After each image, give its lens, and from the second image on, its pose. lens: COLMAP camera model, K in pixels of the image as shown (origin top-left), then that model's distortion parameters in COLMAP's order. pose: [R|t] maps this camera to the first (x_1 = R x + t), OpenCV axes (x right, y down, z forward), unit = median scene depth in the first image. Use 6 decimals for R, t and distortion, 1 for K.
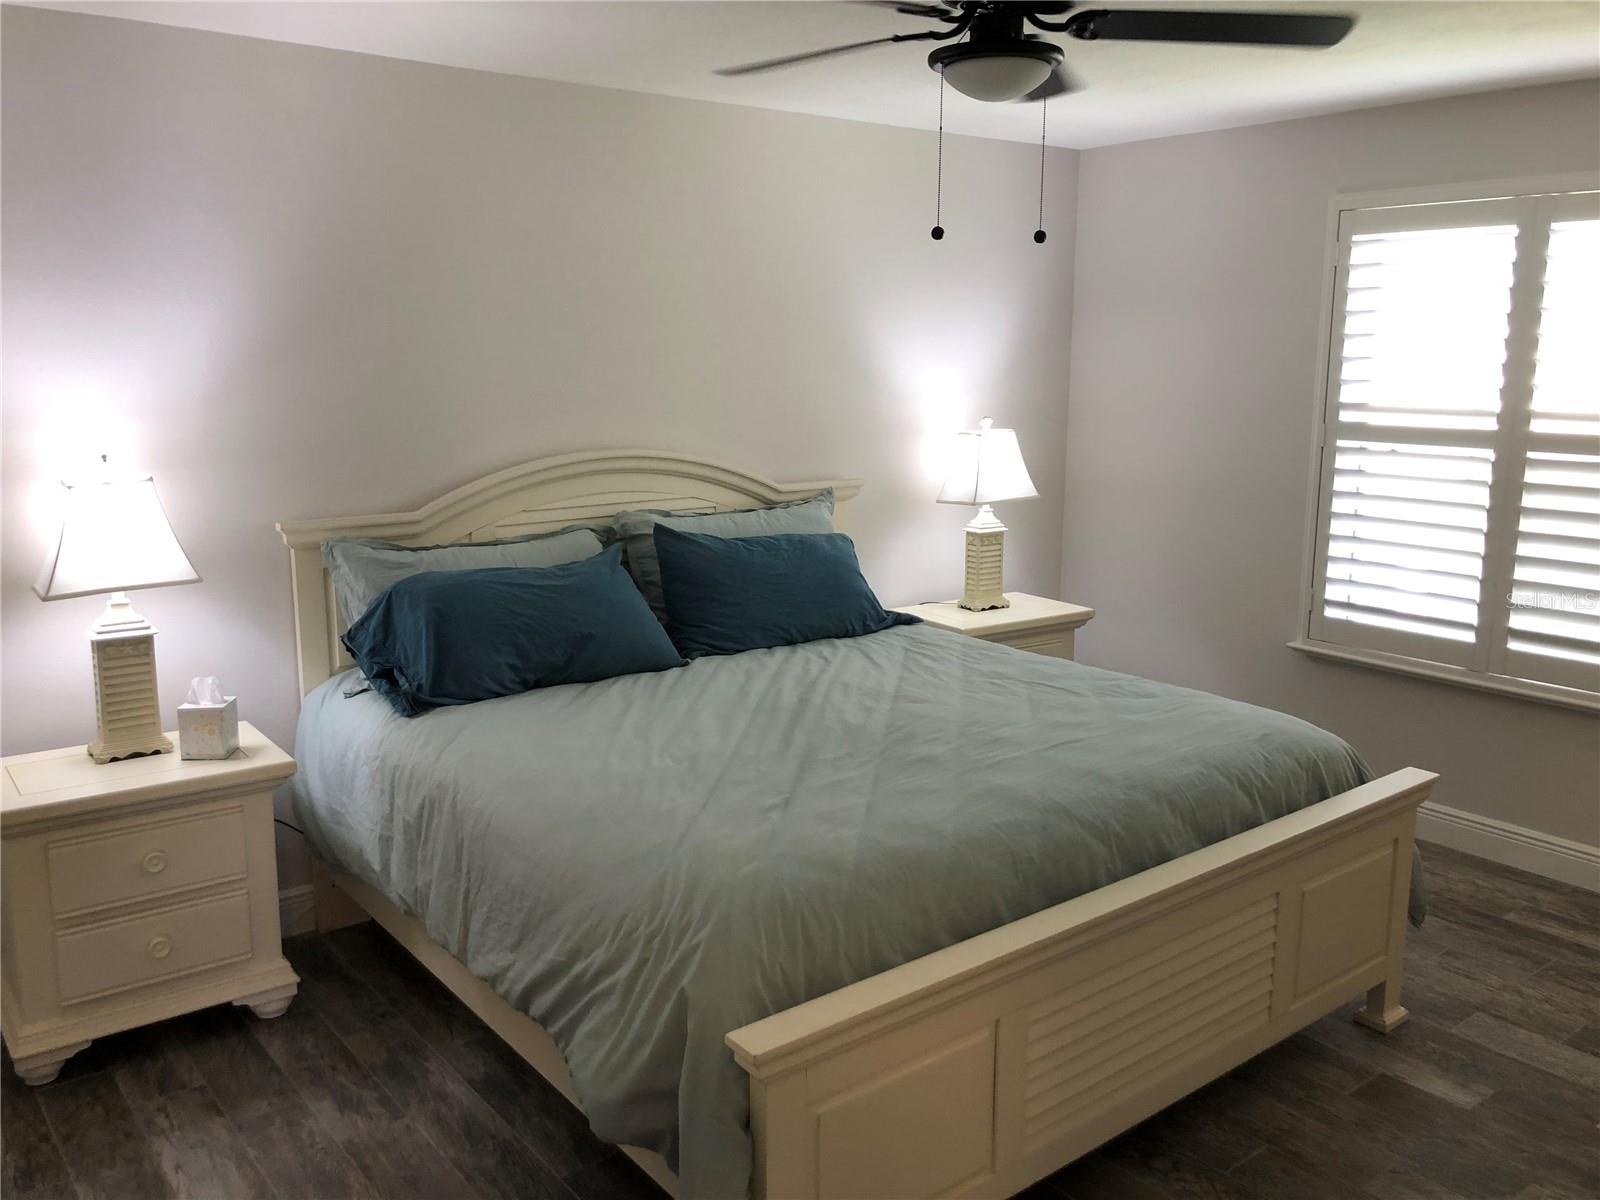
lens RADIAL K [[1316.9, 0, 791.2], [0, 1316.9, 600.7], [0, 0, 1]] dist [0.018183, -0.017106]
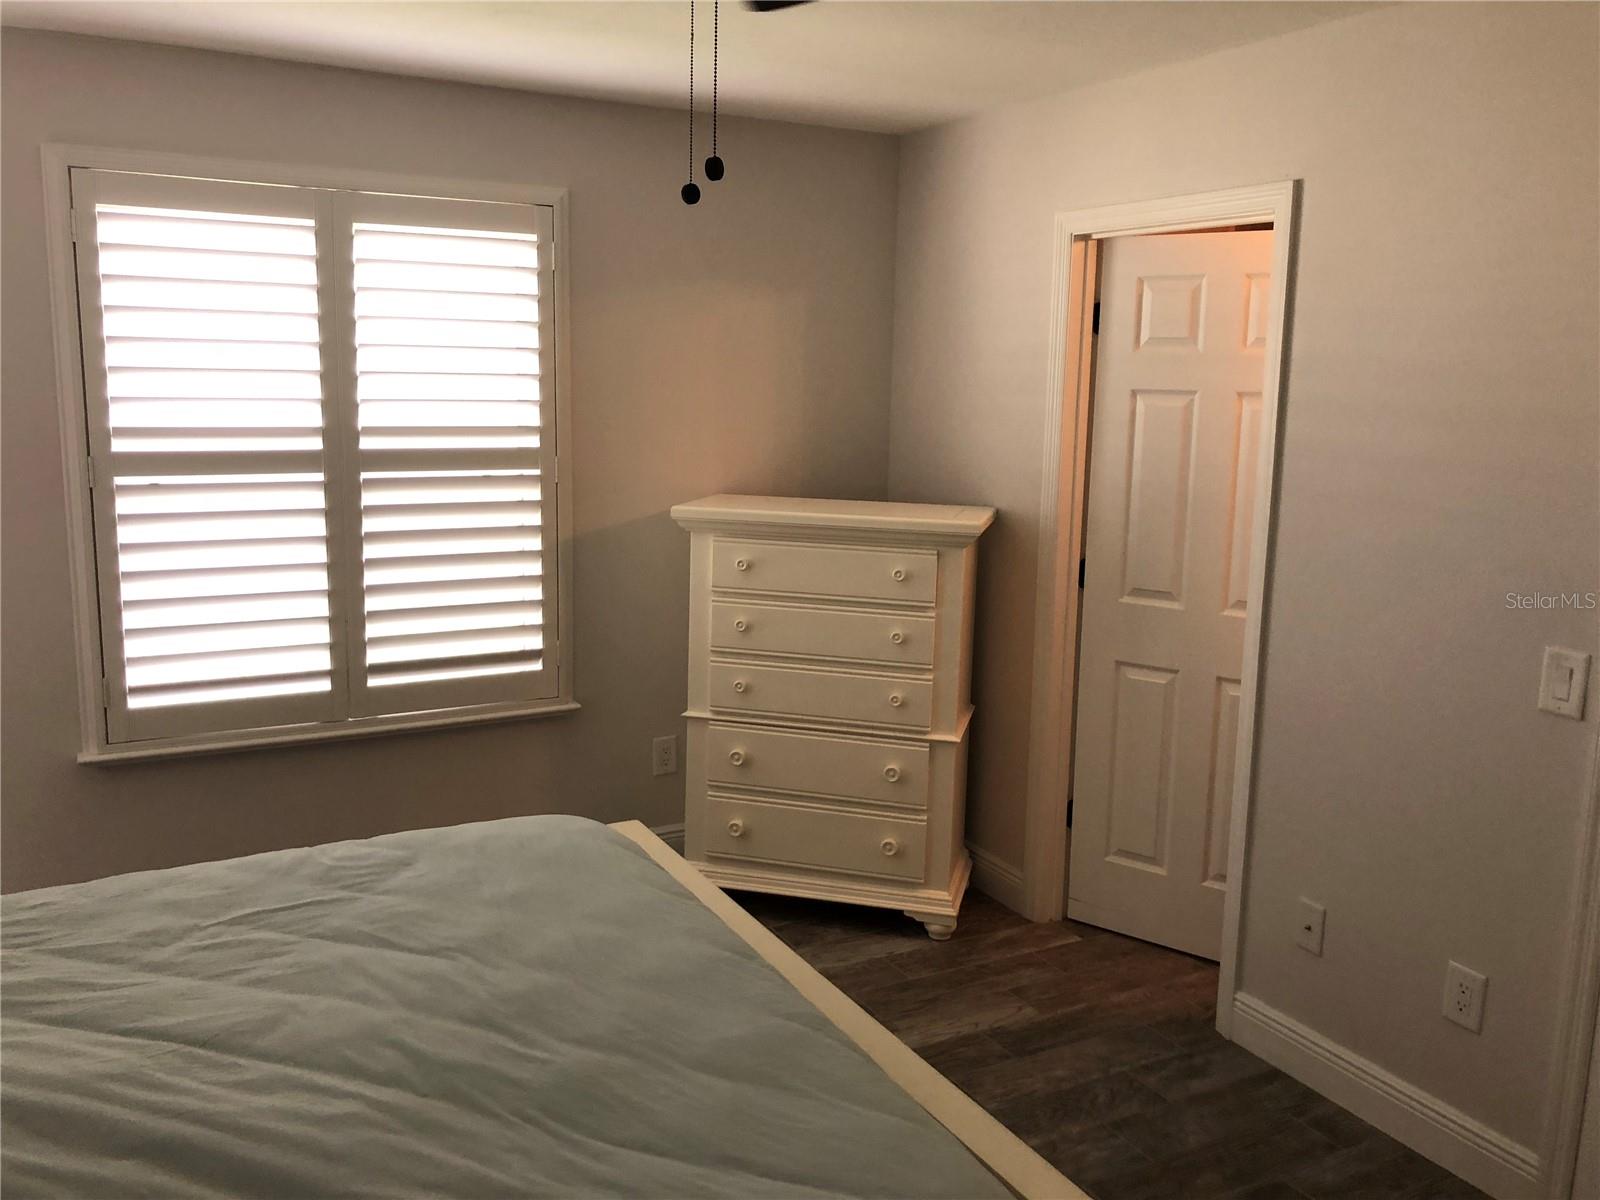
lens RADIAL K [[1316.9, 0, 785.9], [0, 1316.9, 588.8], [0, 0, 1]] dist [0.018183, -0.017106]
pose [[0.178551, -0.165794, 0.969862, -0.264278], [0.174802, 0.975366, 0.134554, -0.097196], [-0.968279, 0.145509, 0.203134, 0.503849]]
